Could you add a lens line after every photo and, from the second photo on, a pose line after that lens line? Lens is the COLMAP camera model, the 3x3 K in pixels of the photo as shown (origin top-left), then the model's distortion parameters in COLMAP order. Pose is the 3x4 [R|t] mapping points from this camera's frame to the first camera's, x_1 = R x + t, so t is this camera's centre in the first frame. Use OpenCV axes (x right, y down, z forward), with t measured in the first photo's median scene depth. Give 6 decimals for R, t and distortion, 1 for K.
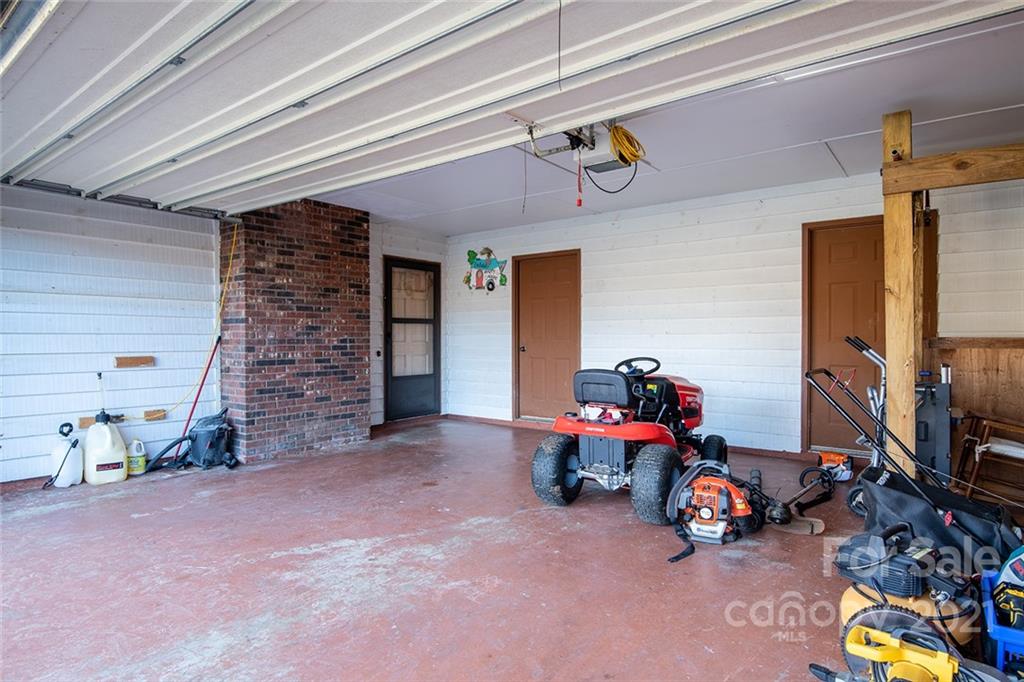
lens RADIAL K [[572.2, 0, 506.5], [0, 572.2, 341.0], [0, 0, 1]] dist [-0.017161, -0.001101]
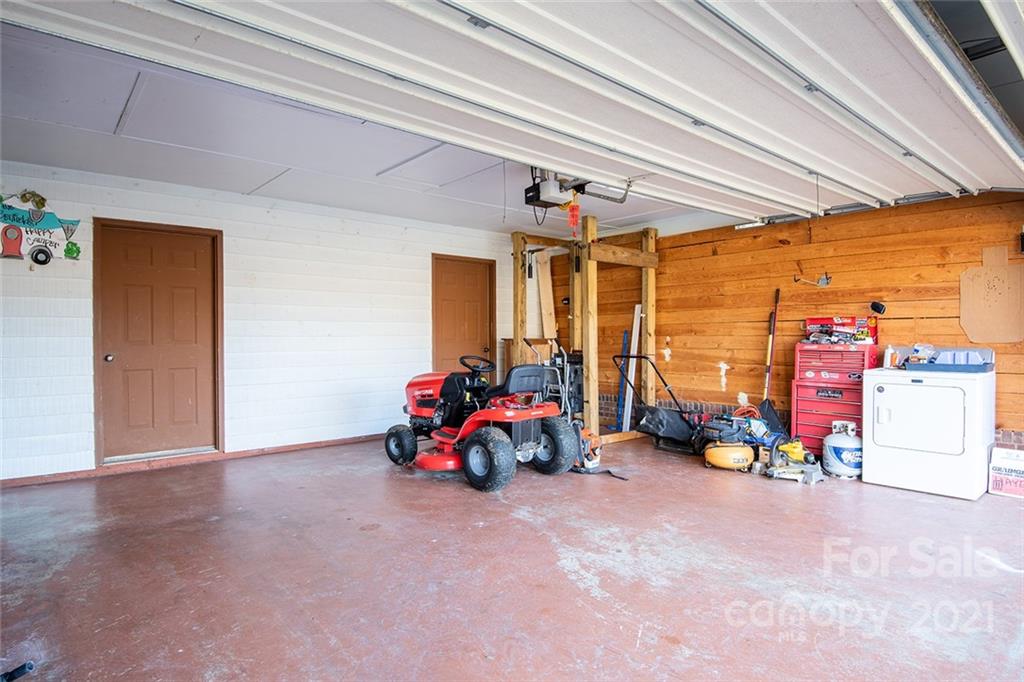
lens RADIAL K [[572.2, 0, 506.5], [0, 572.2, 341.0], [0, 0, 1]] dist [-0.017161, -0.001101]
pose [[0.201176, -0.005204, 0.979541, -1.156656], [0.010769, 0.999937, 0.003101, -0.005523], [-0.979496, 0.009925, 0.201220, 0.881261]]
